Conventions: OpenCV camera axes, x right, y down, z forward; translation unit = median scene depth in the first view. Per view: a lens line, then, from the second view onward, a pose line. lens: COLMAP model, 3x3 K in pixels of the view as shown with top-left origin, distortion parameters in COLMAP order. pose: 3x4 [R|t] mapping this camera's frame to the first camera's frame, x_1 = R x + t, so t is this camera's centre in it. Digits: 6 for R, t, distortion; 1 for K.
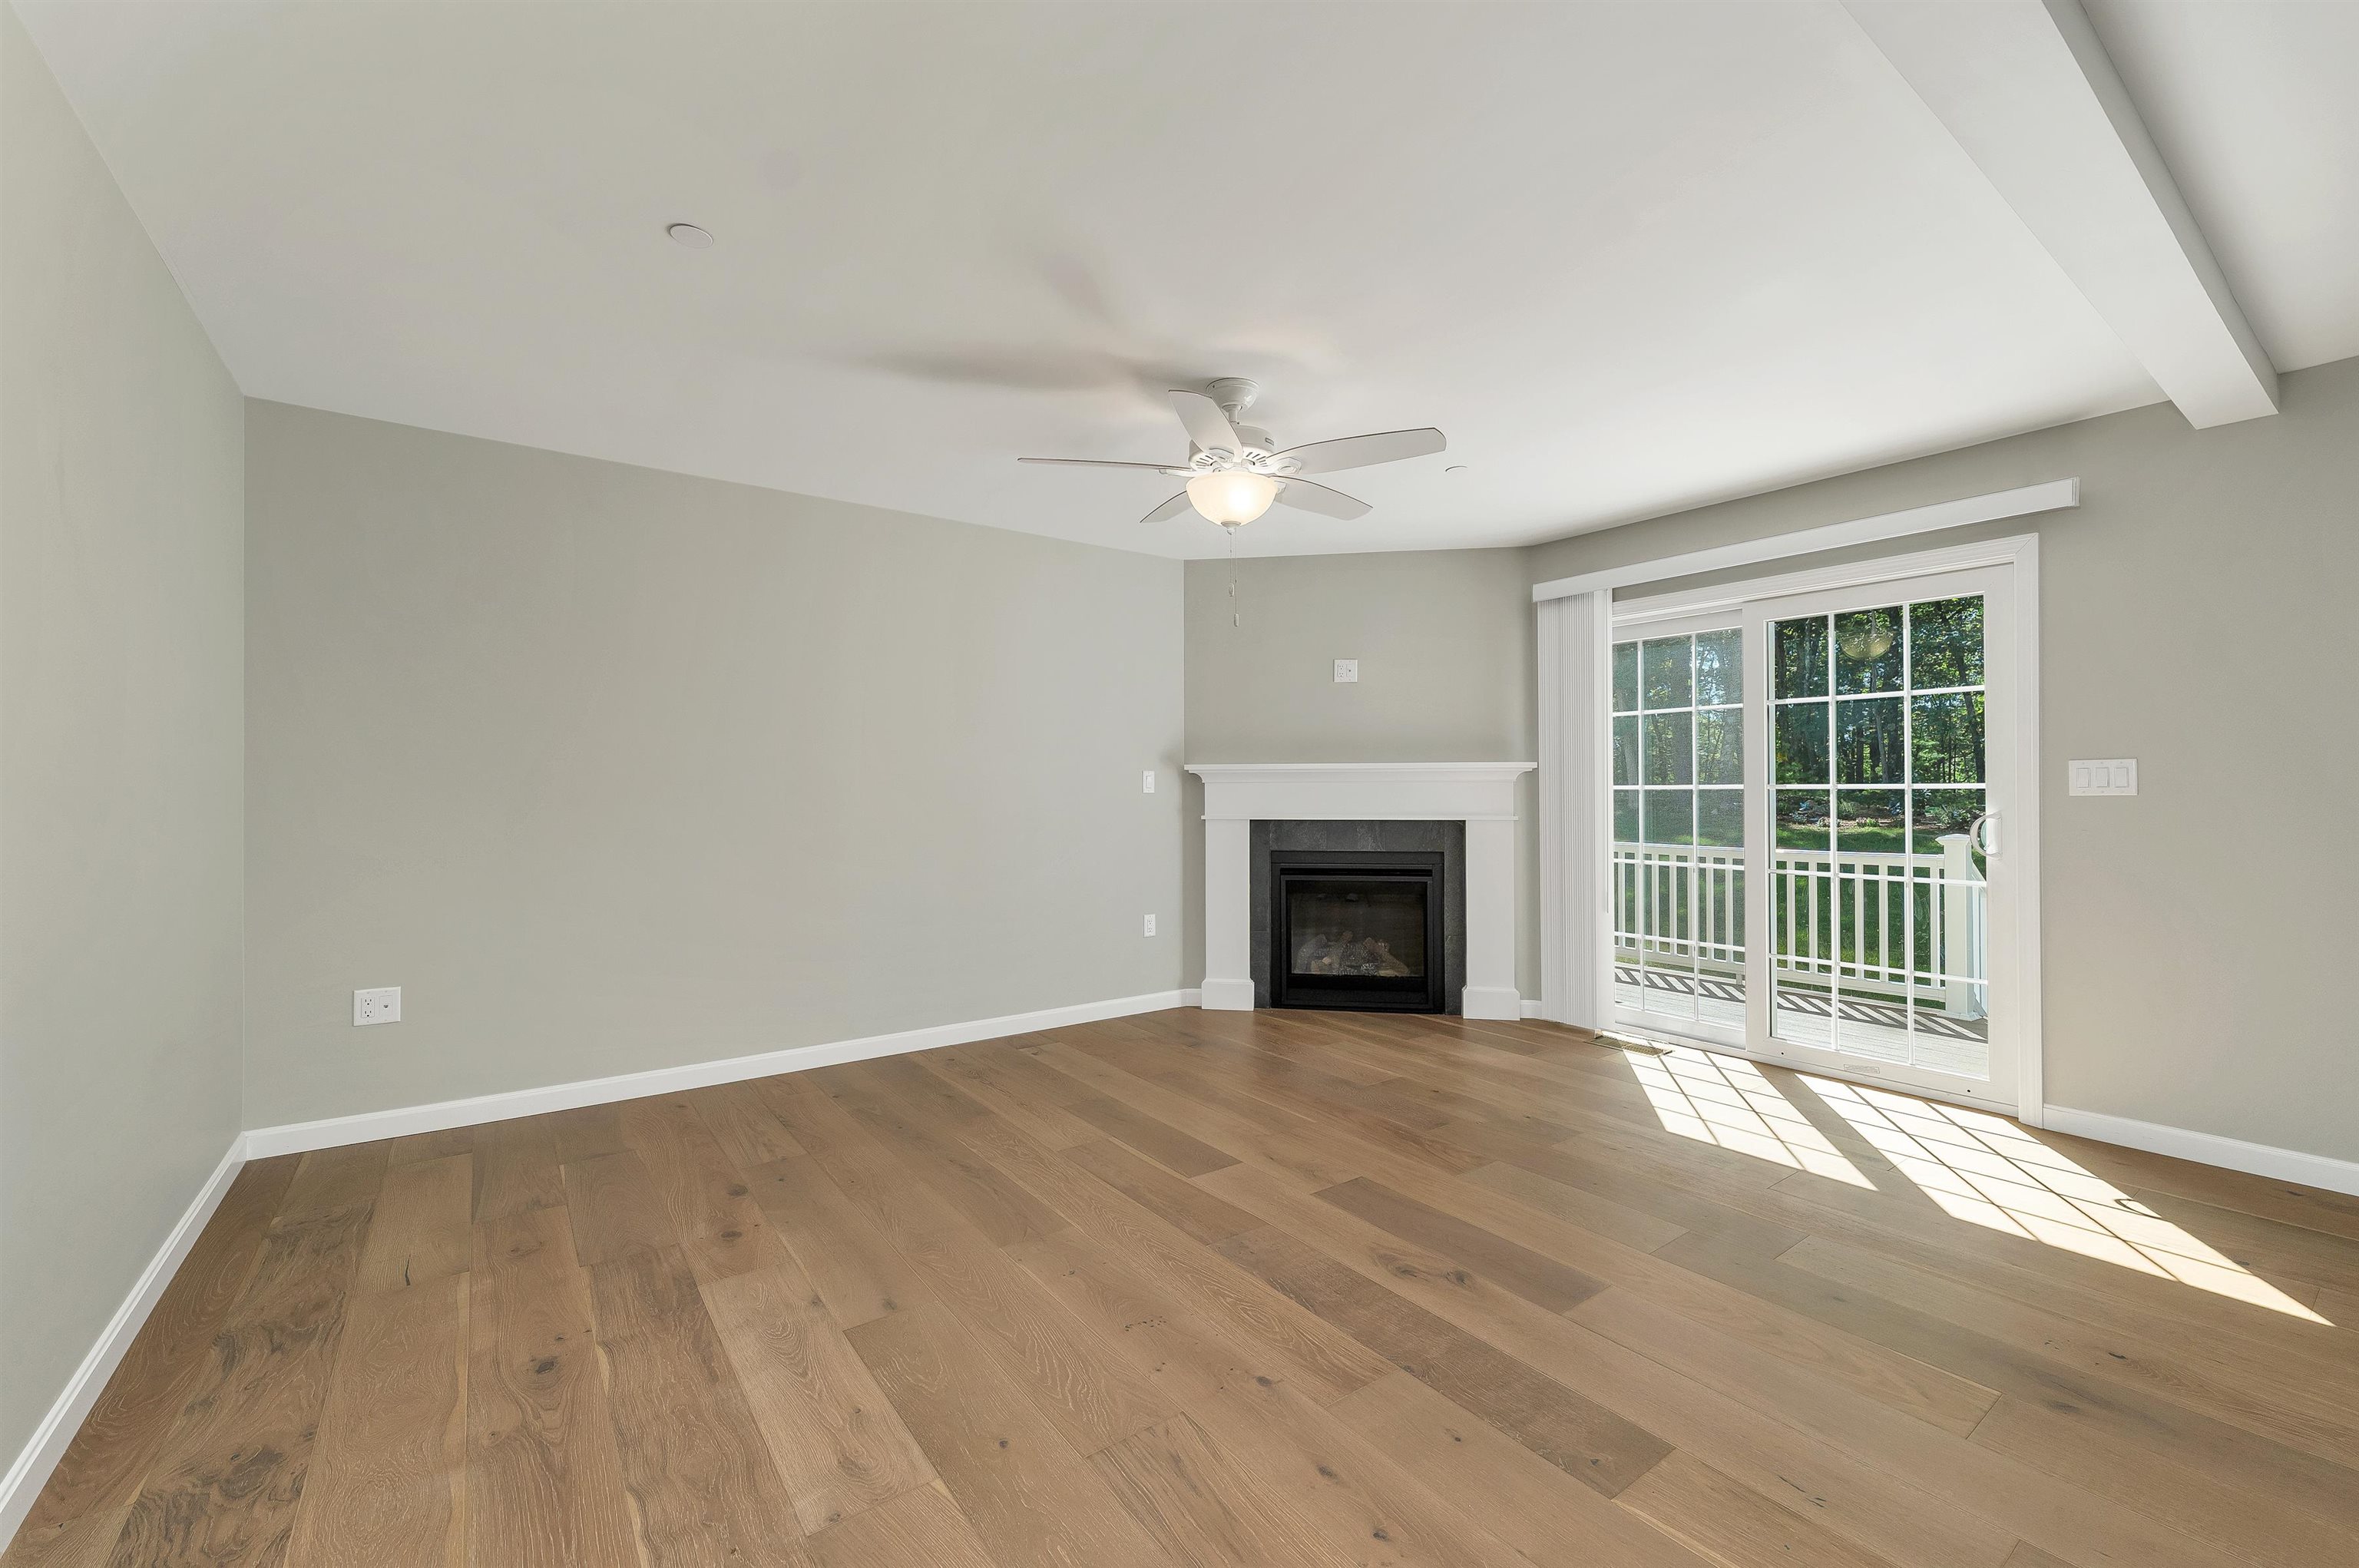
lens RADIAL K [[964.7, 0, 1181.1], [0, 964.7, 783.7], [0, 0, 1]] dist [0.002068, -0.000276]
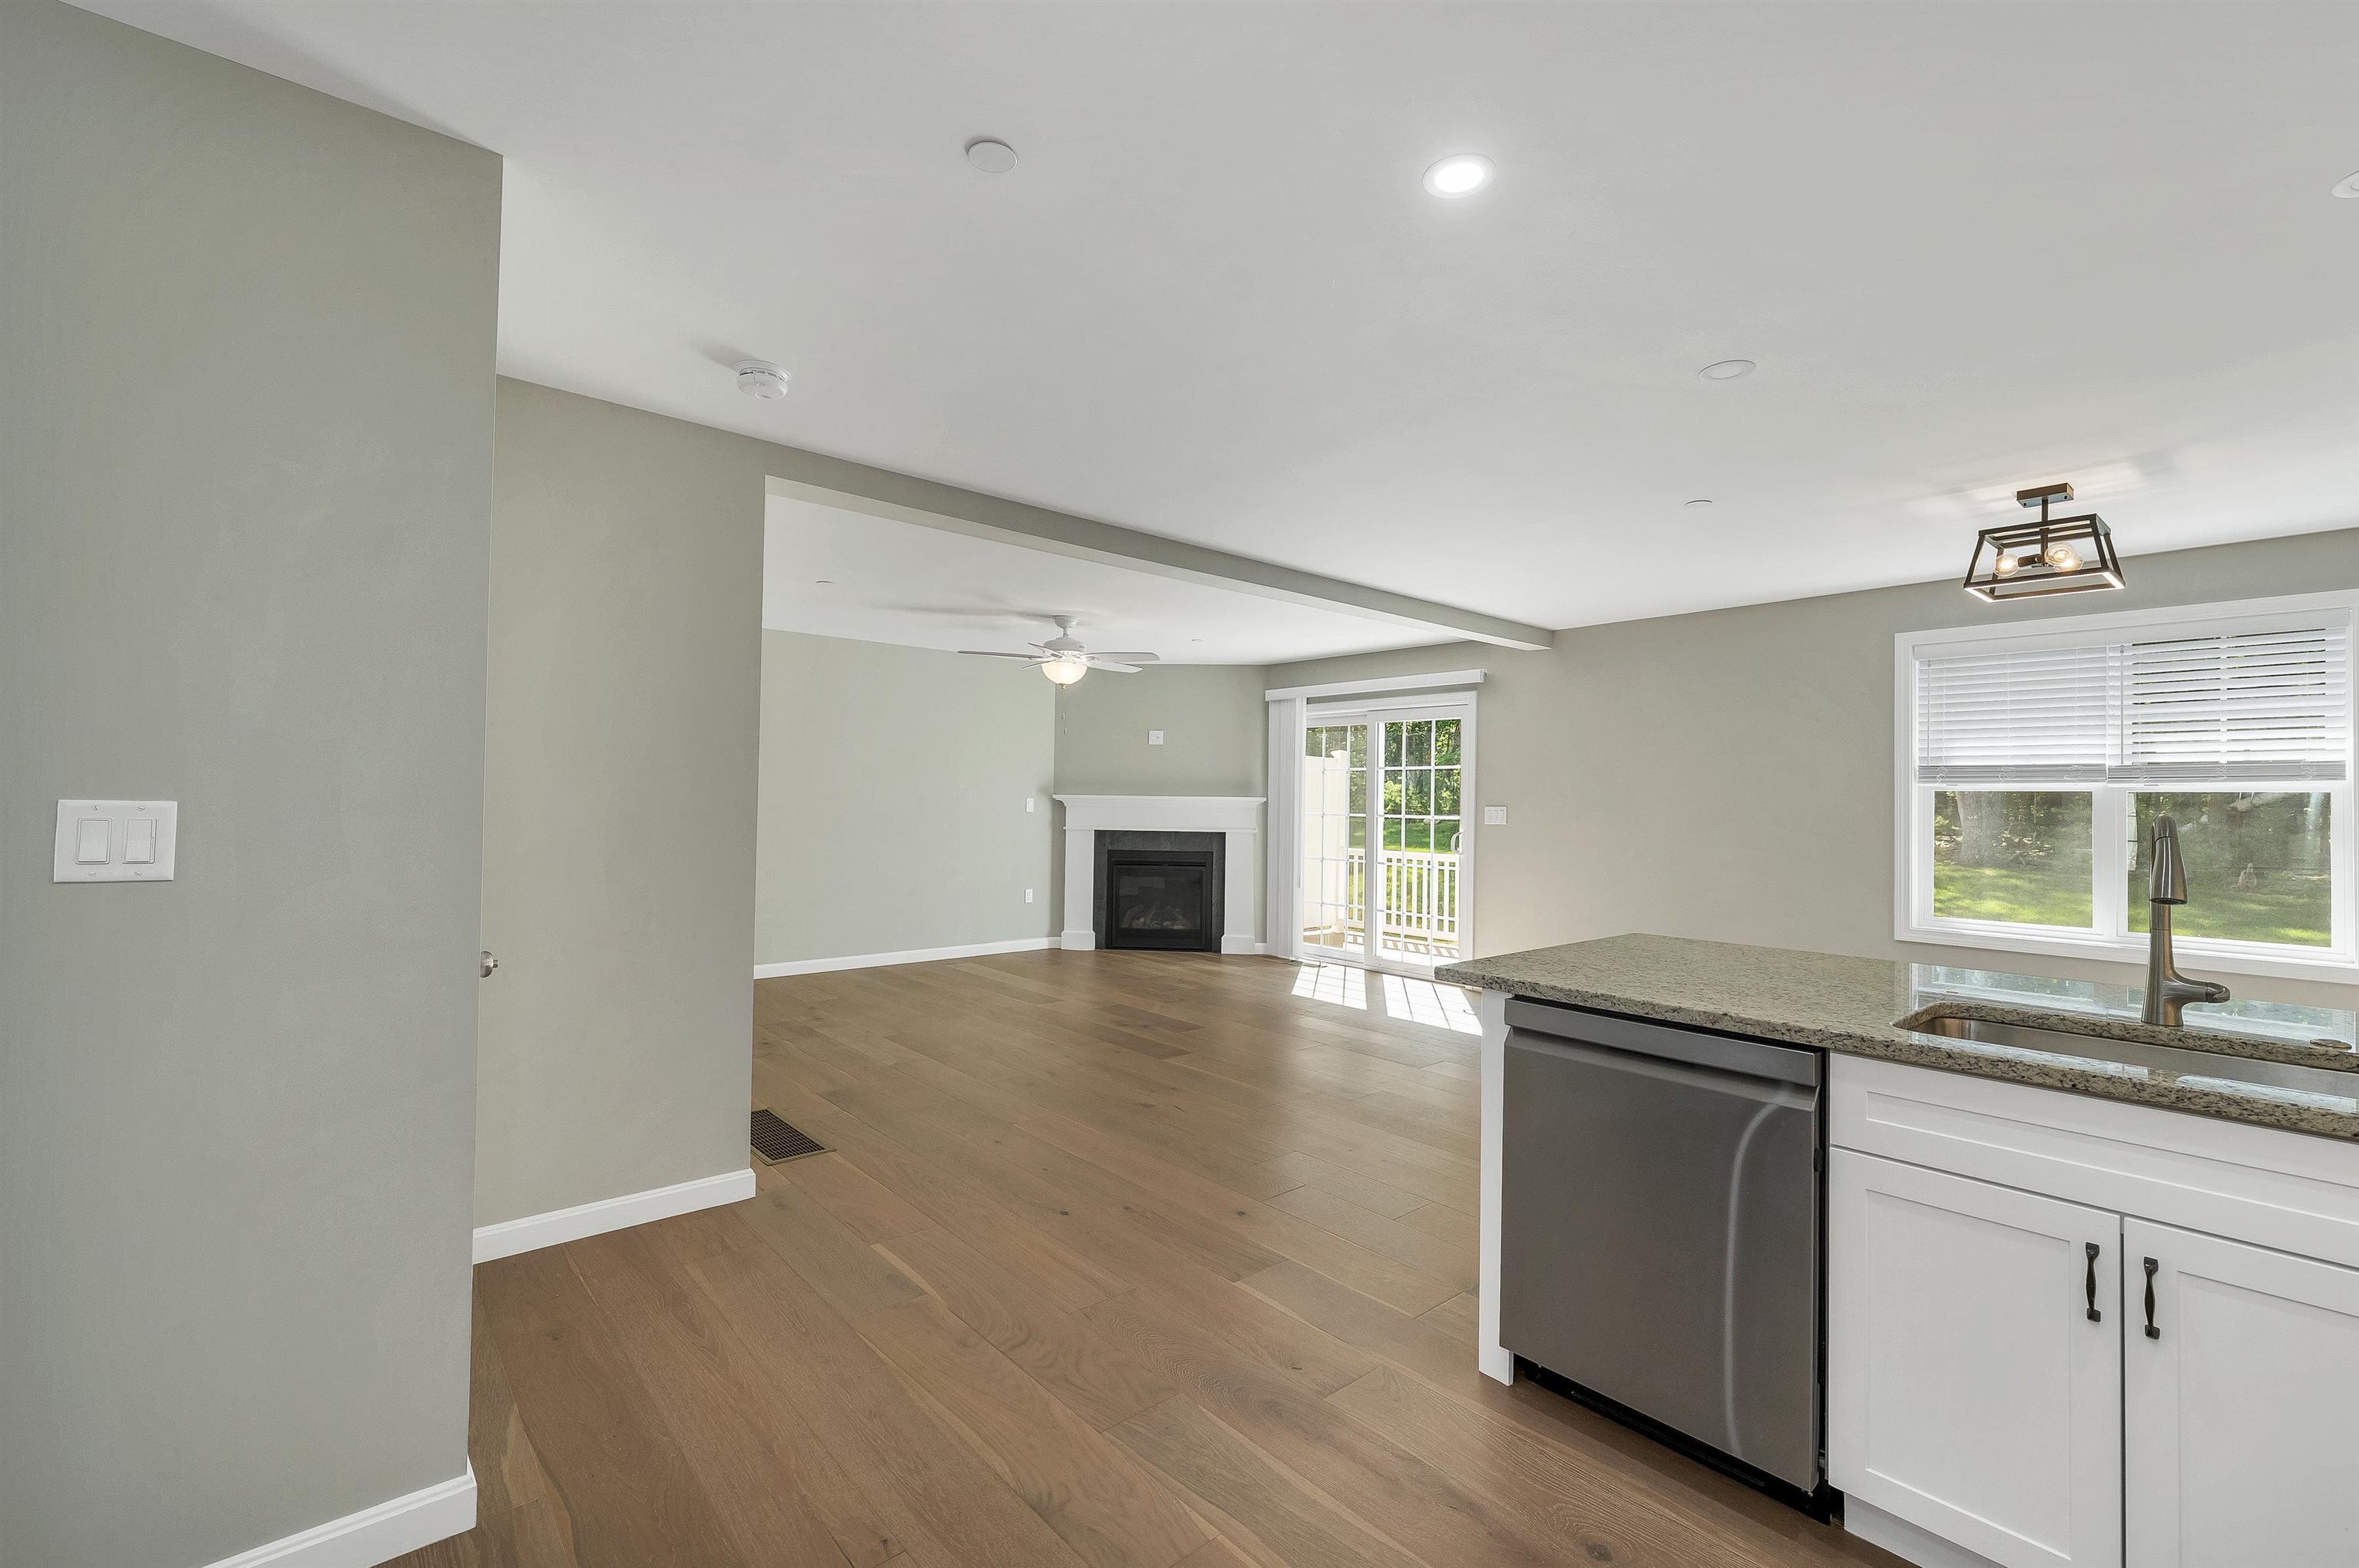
lens RADIAL K [[1007.3, 0, 1179.5], [0, 1007.3, 784.0], [0, 0, 1]] dist [0.005535, 0.000478]
pose [[0.996373, 0.017839, 0.083198, 0.073484], [-0.017159, 0.999813, -0.008880, -0.026884], [-0.083341, 0.007420, 0.996493, -0.682182]]
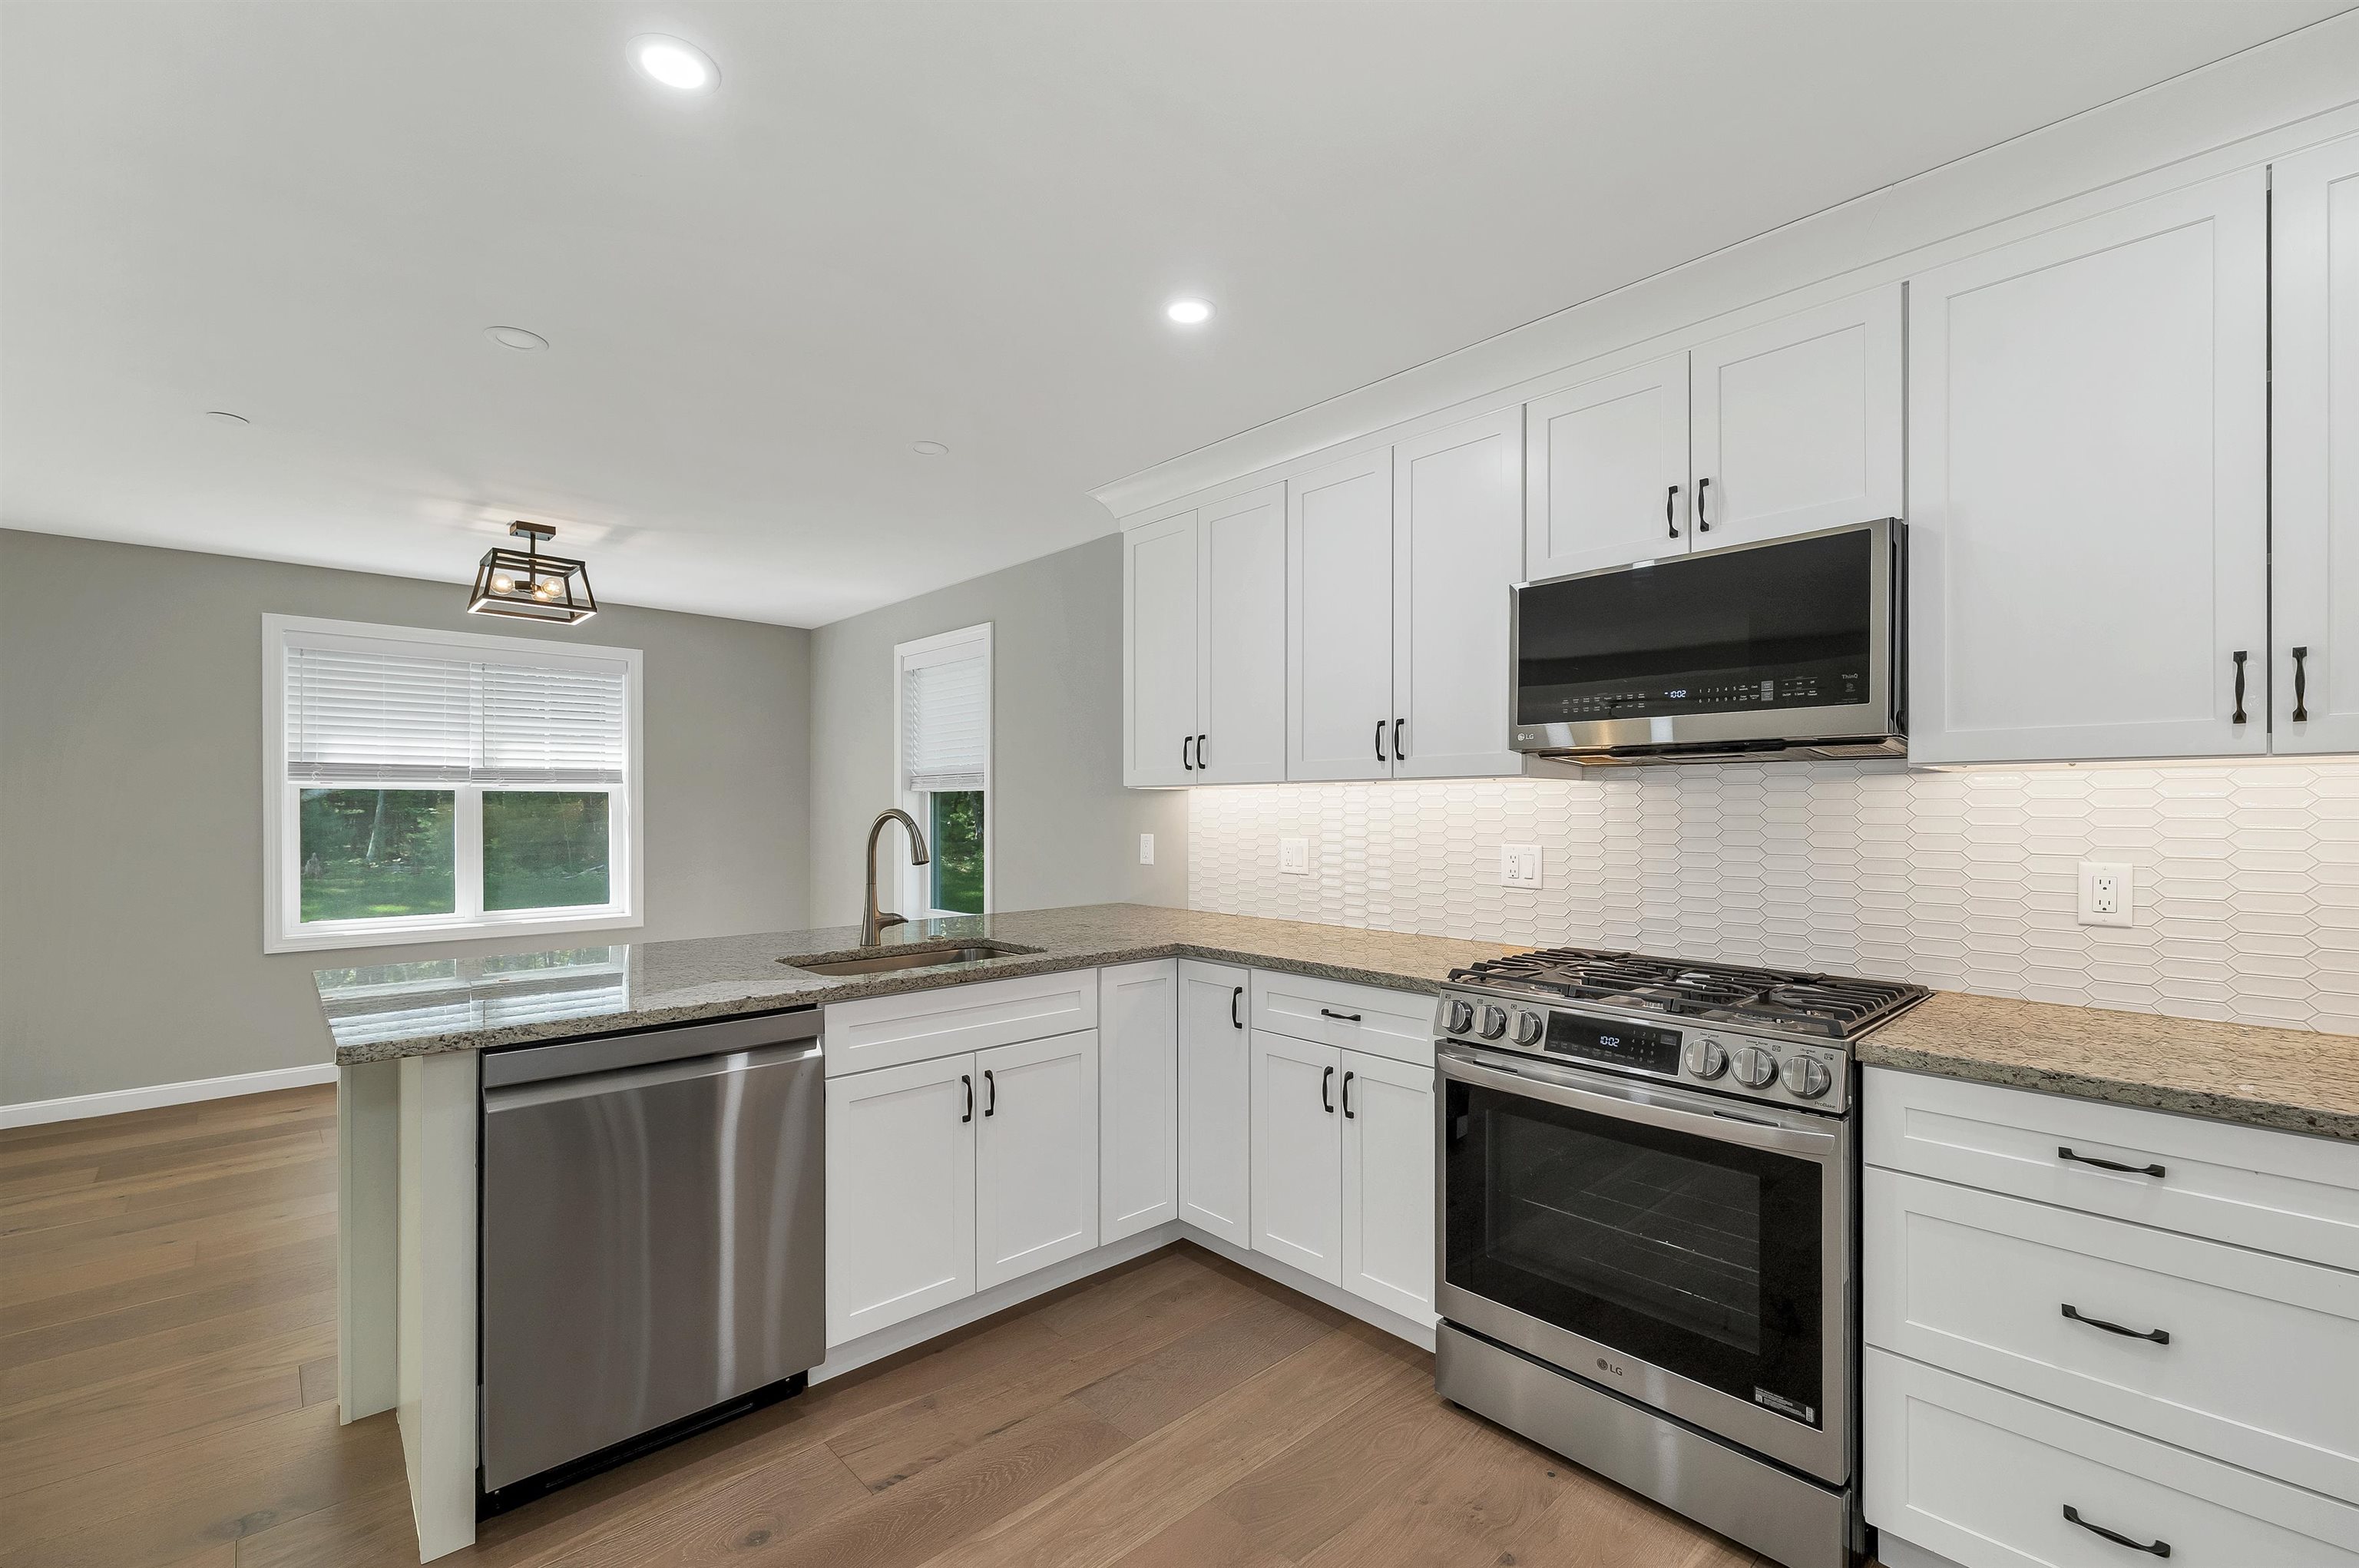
lens RADIAL K [[1000.2, 0, 1182.7], [0, 1000.2, 806.5], [0, 0, 1]] dist [-0.000443, -0.000104]
pose [[-0.113133, 0.004632, 0.993569, -0.118088], [-0.005117, 0.999973, -0.005244, -0.024561], [-0.993567, -0.005677, -0.113106, -0.451130]]
